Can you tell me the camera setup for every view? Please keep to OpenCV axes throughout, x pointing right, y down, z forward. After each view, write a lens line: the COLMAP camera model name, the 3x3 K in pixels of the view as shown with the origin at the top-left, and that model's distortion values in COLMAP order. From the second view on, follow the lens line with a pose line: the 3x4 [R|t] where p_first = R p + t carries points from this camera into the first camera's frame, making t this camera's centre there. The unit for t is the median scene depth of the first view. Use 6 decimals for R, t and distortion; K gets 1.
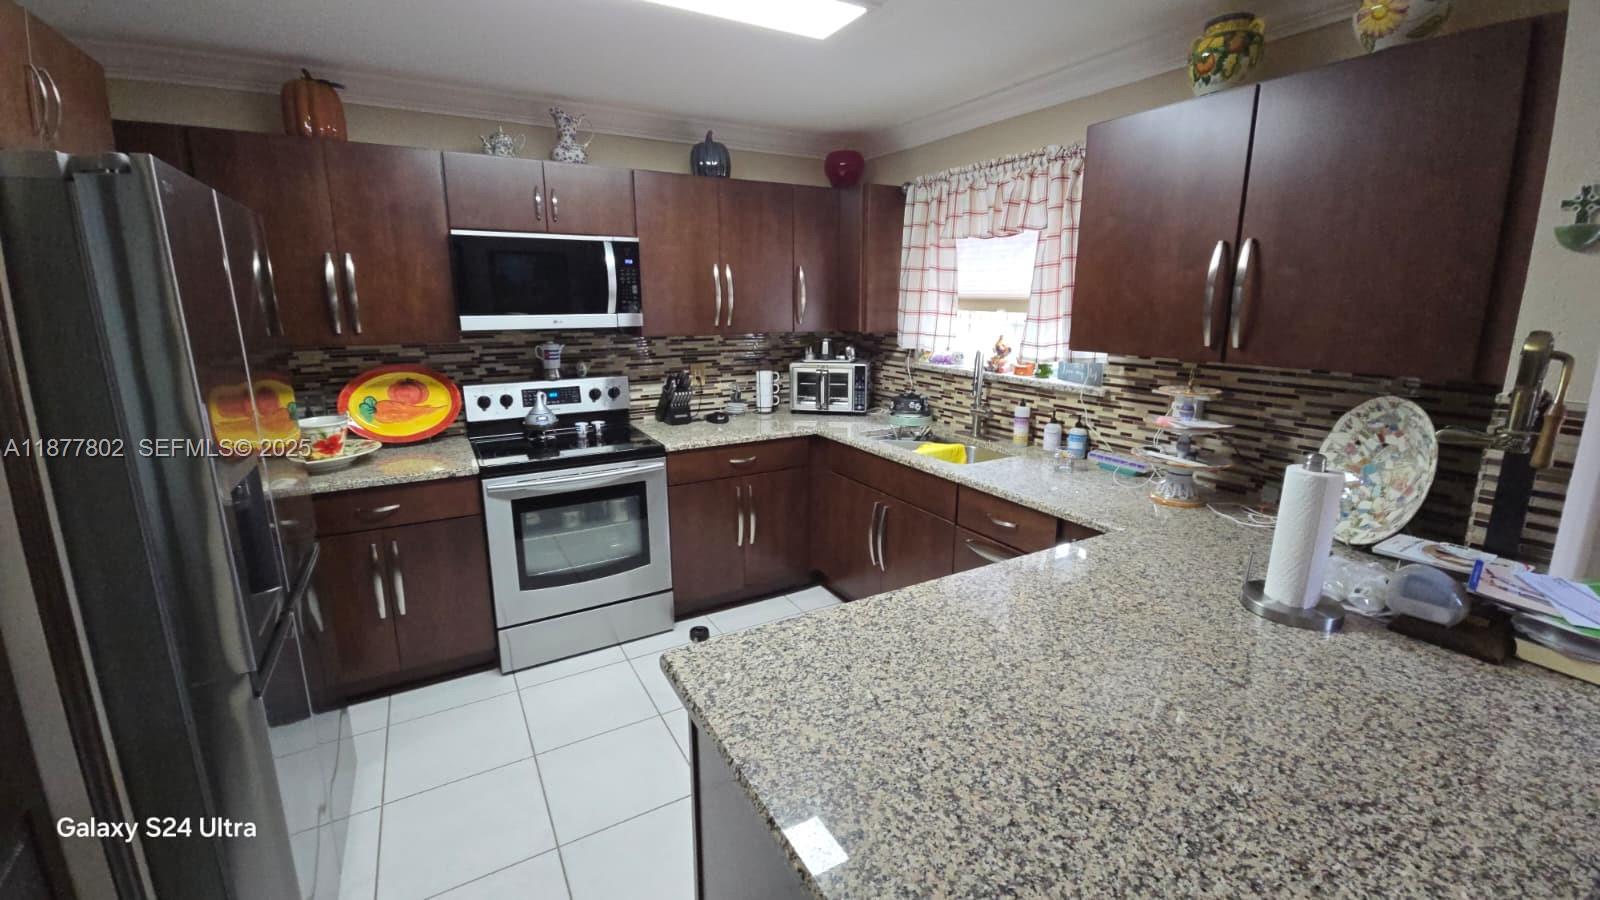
lens RADIAL K [[652.9, 0, 799.5], [0, 652.9, 443.7], [0, 0, 1]] dist [-0.000620, -0.002776]
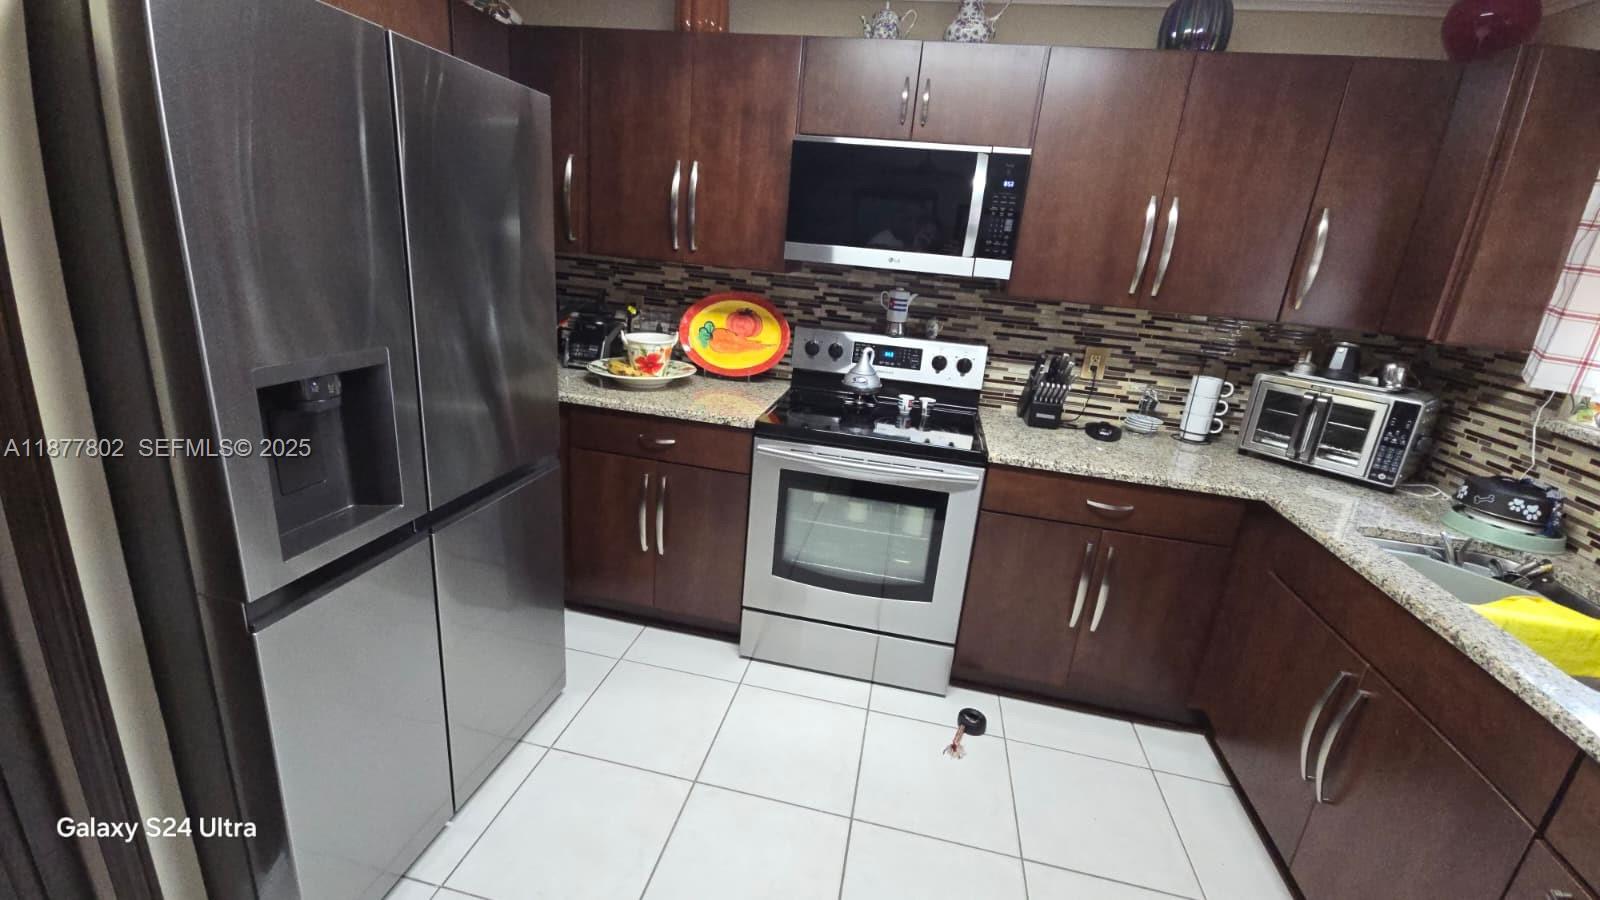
lens RADIAL K [[652.9, 0, 797.8], [0, 652.9, 437.6], [0, 0, 1]] dist [-0.000620, -0.002776]
pose [[0.748304, 0.252851, -0.613276, 0.060128], [-0.227595, 0.966249, 0.120675, -0.047833], [0.623091, 0.049277, 0.780596, 0.309725]]
